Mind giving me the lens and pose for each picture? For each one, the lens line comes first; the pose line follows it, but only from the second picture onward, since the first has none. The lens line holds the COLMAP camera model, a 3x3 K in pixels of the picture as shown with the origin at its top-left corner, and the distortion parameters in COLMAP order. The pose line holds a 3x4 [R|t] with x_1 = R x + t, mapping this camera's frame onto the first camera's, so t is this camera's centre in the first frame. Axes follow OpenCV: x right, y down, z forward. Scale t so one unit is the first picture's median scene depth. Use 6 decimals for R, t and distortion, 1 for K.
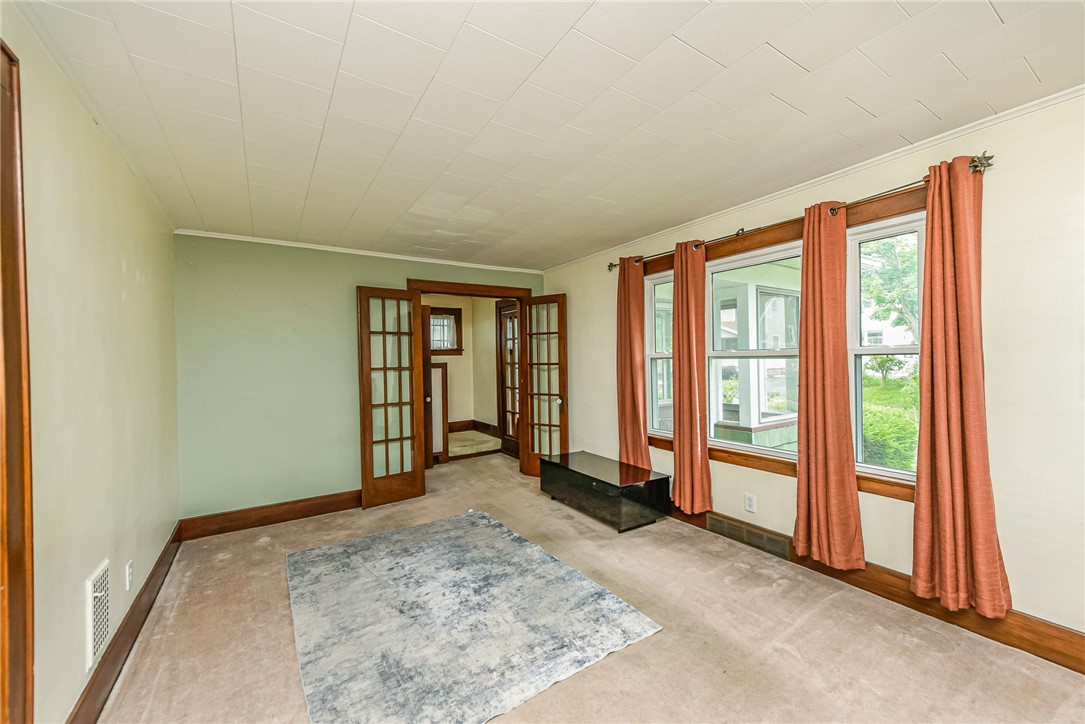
lens RADIAL K [[424.5, 0, 548.3], [0, 424.5, 358.5], [0, 0, 1]] dist [0.010179, 0.000487]
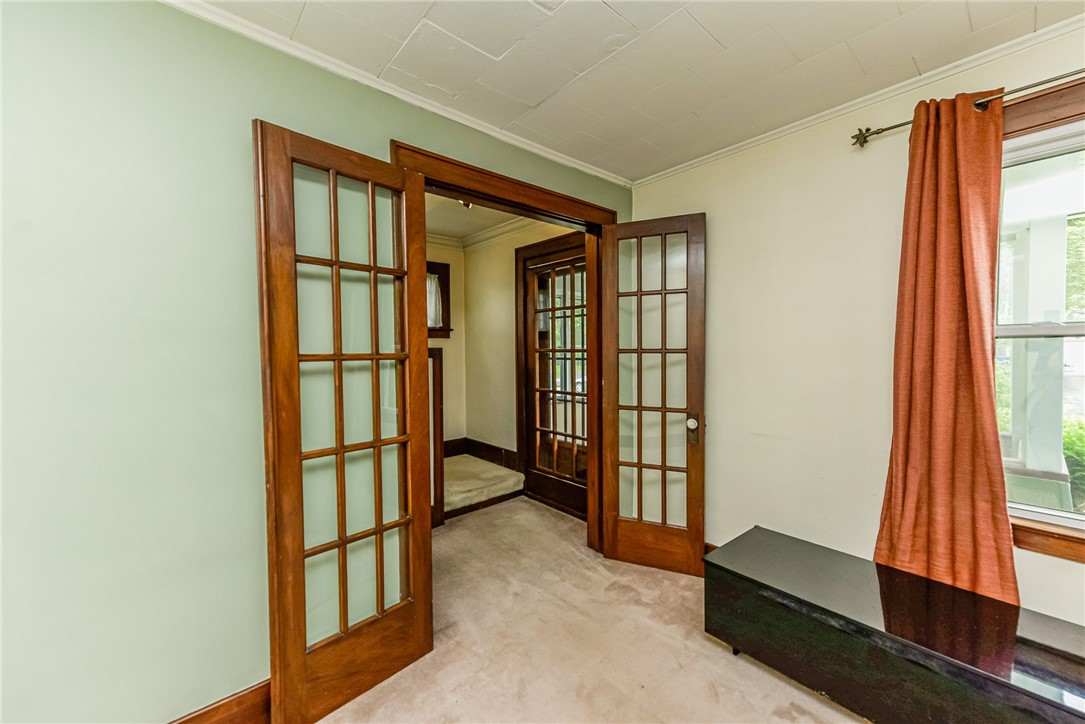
lens RADIAL K [[424.5, 0, 548.8], [0, 424.5, 358.9], [0, 0, 1]] dist [0.010179, 0.000487]
pose [[0.989951, 0.007586, 0.141211, -0.216168], [-0.010570, 0.999736, 0.020396, 0.013519], [-0.141019, -0.021684, 0.989769, 0.512972]]
